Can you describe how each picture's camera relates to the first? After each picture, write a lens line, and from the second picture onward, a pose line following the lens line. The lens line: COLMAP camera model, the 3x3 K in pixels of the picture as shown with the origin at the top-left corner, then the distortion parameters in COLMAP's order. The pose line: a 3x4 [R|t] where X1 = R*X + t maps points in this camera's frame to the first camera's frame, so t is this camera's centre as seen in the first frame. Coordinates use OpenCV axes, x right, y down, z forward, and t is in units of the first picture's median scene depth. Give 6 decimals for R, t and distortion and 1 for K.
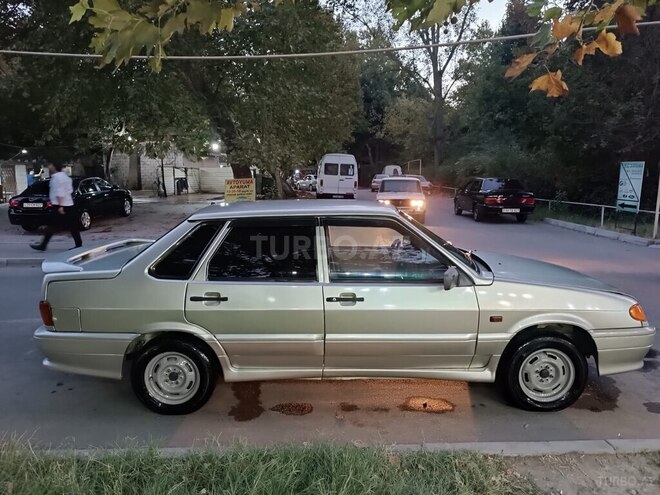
lens RADIAL K [[478.6, 0, 327.6], [0, 478.6, 248.8], [0, 0, 1]] dist [0.006061, -0.006388]
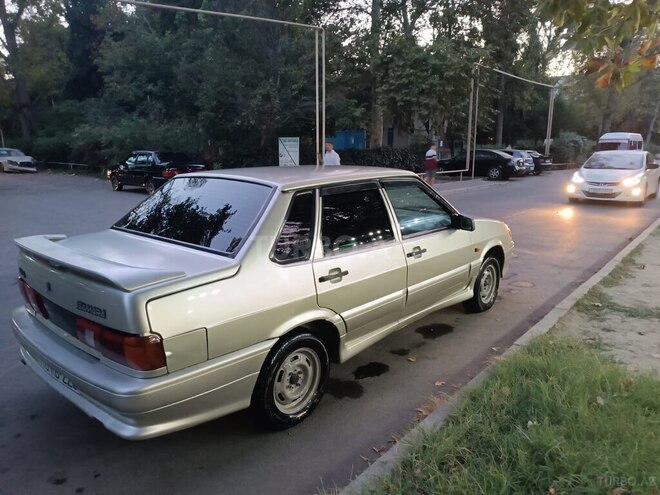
lens RADIAL K [[473.9, 0, 330.0], [0, 473.9, 247.5], [0, 0, 1]] dist [0.011343, -0.011284]
pose [[0.656005, -0.147712, 0.740161, -0.859711], [0.111102, 0.988878, 0.098877, -0.035074], [-0.746535, 0.017370, 0.665120, 0.398721]]
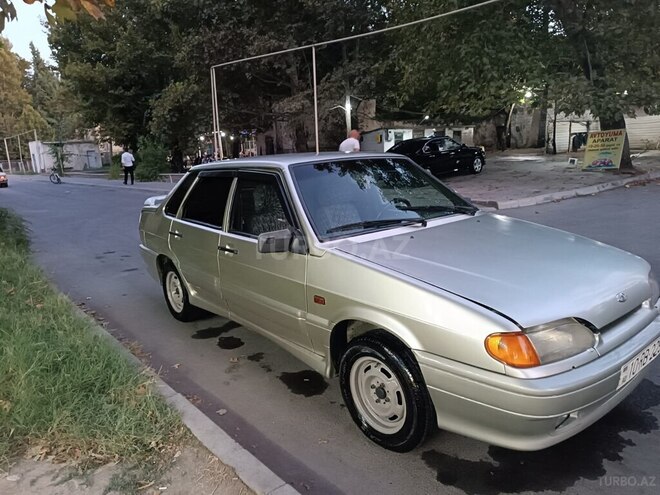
lens RADIAL K [[473.9, 0, 330.0], [0, 473.9, 247.5], [0, 0, 1]] dist [0.011343, -0.011284]
pose [[0.638383, 0.131086, -0.758475, 0.895846], [-0.067846, 0.991139, 0.114193, -0.028405], [0.766723, -0.021440, 0.641620, 0.486602]]
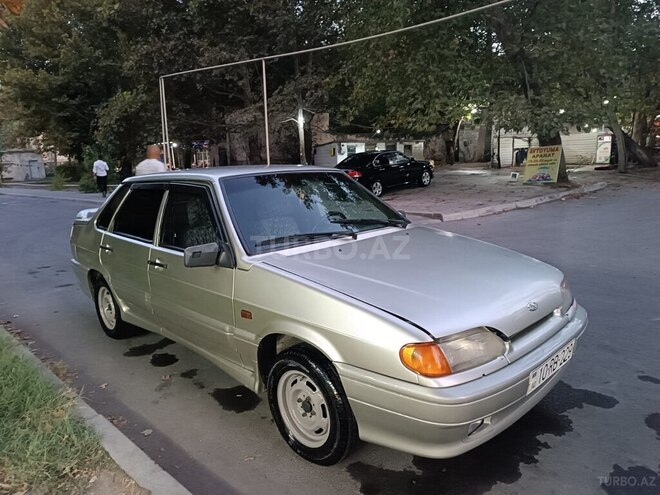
lens RADIAL K [[473.9, 0, 330.0], [0, 473.9, 247.5], [0, 0, 1]] dist [0.011343, -0.011284]
pose [[0.705827, 0.107491, -0.700181, 0.928659], [-0.068928, 0.994151, 0.083138, -0.034069], [0.705023, -0.010419, 0.709108, 0.519149]]
